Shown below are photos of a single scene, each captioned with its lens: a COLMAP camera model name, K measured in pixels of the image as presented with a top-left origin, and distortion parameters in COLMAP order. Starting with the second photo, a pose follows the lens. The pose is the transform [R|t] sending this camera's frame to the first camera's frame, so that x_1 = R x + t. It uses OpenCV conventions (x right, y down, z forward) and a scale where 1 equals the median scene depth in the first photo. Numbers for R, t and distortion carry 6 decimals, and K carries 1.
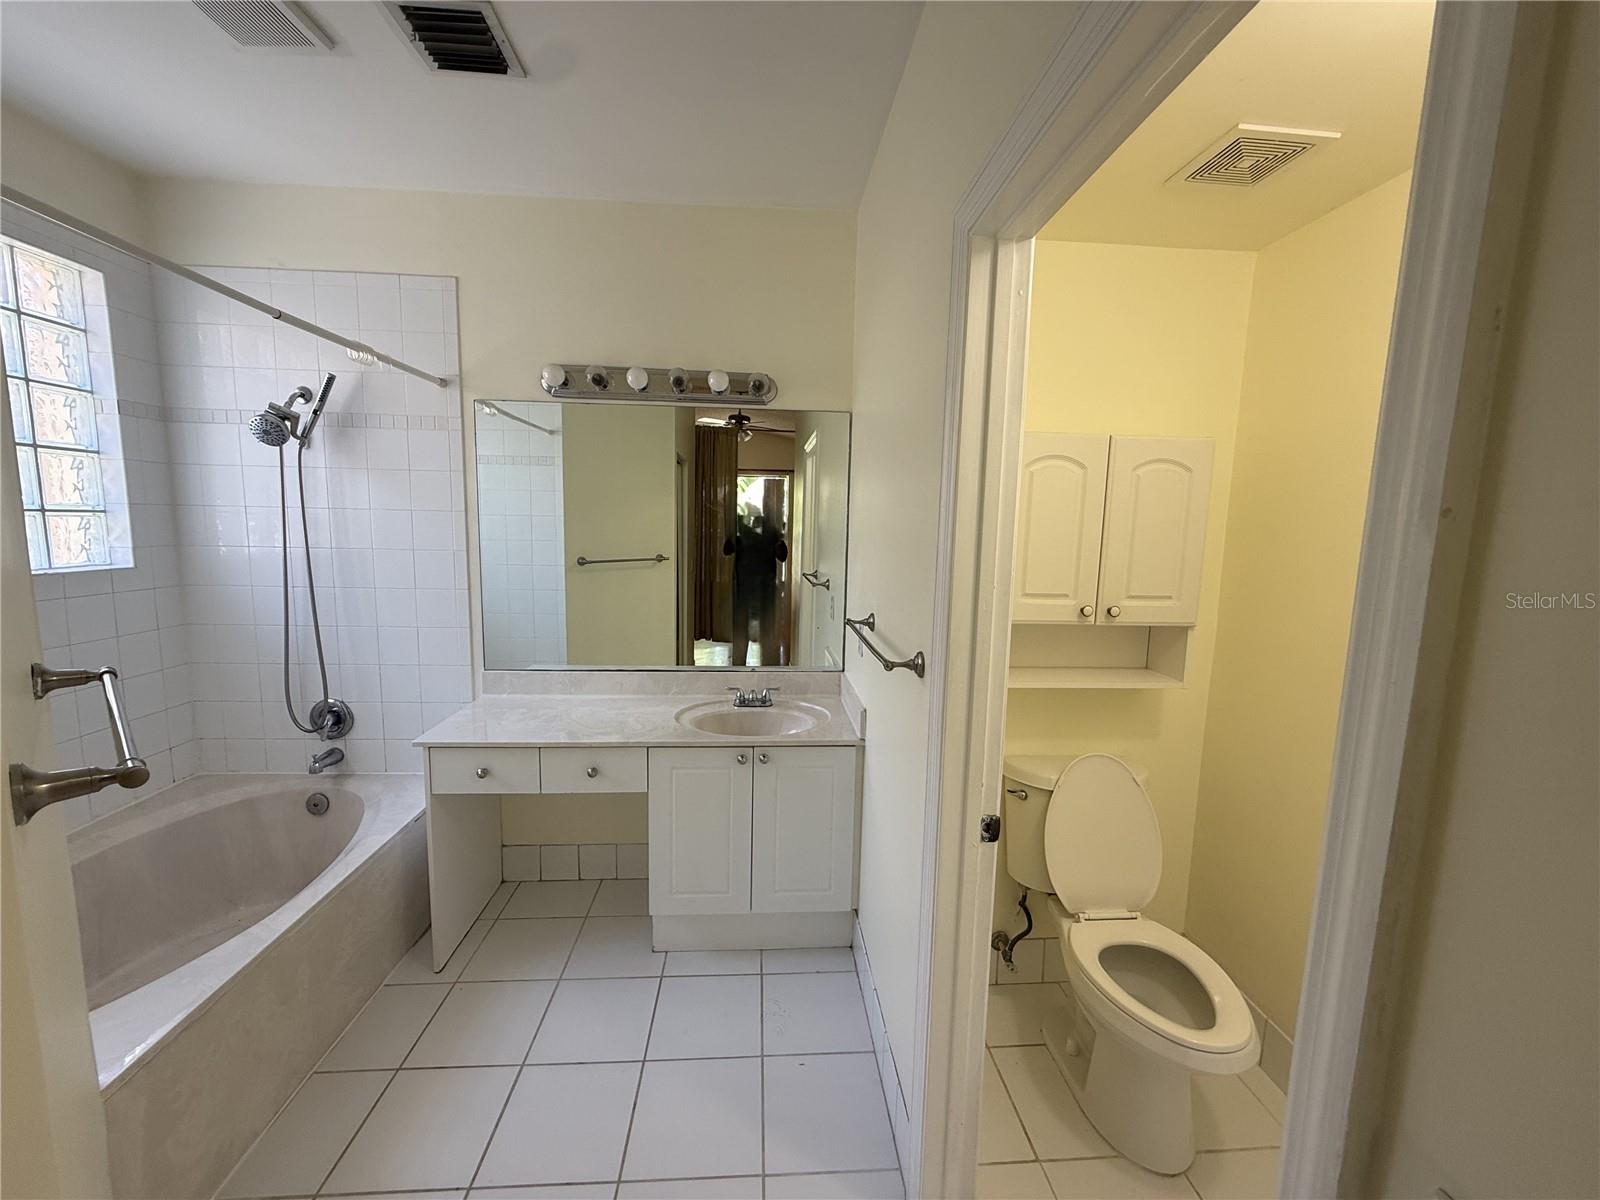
lens RADIAL K [[636.2, 0, 798.6], [0, 636.2, 597.9], [0, 0, 1]] dist [0.001218, 0.000141]
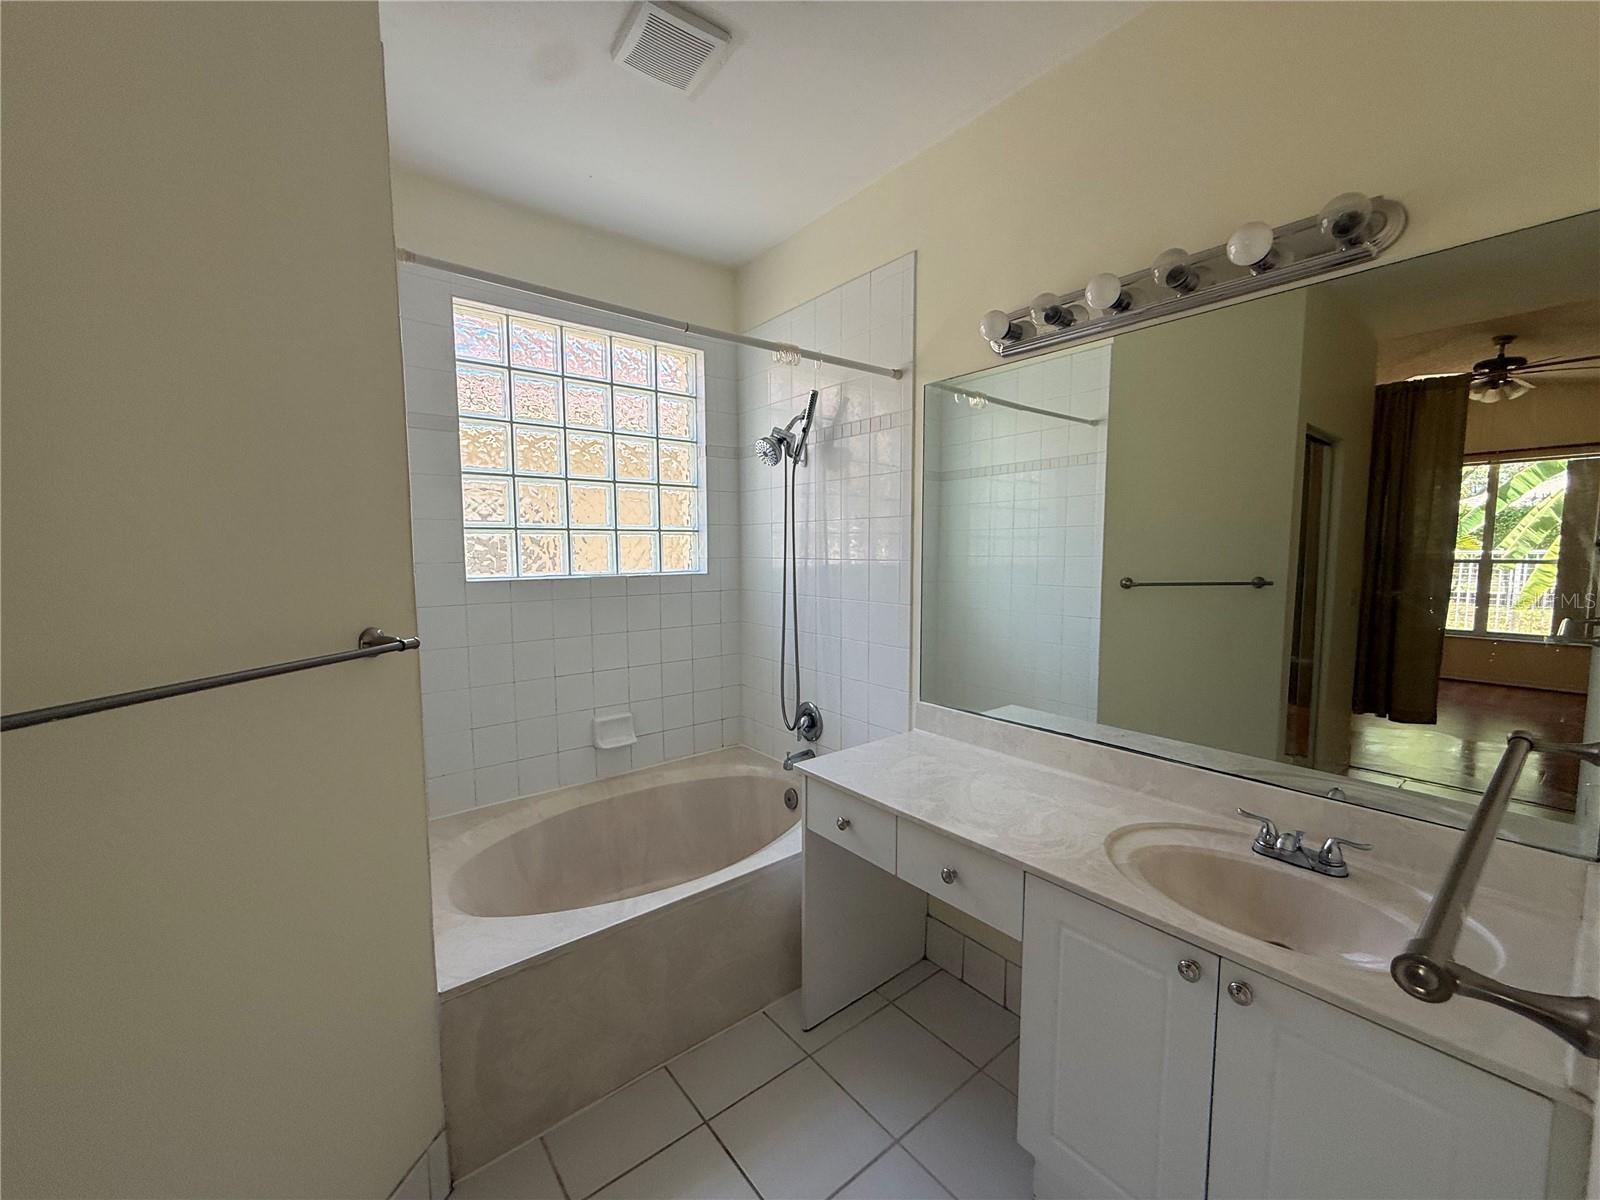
lens RADIAL K [[636.2, 0, 799.9], [0, 636.2, 600.2], [0, 0, 1]] dist [0.001218, 0.000141]
pose [[0.570982, 0.044208, -0.819772, 0.107768], [-0.080027, 0.996791, -0.001986, -0.005976], [0.817053, 0.066737, 0.572687, 0.369650]]
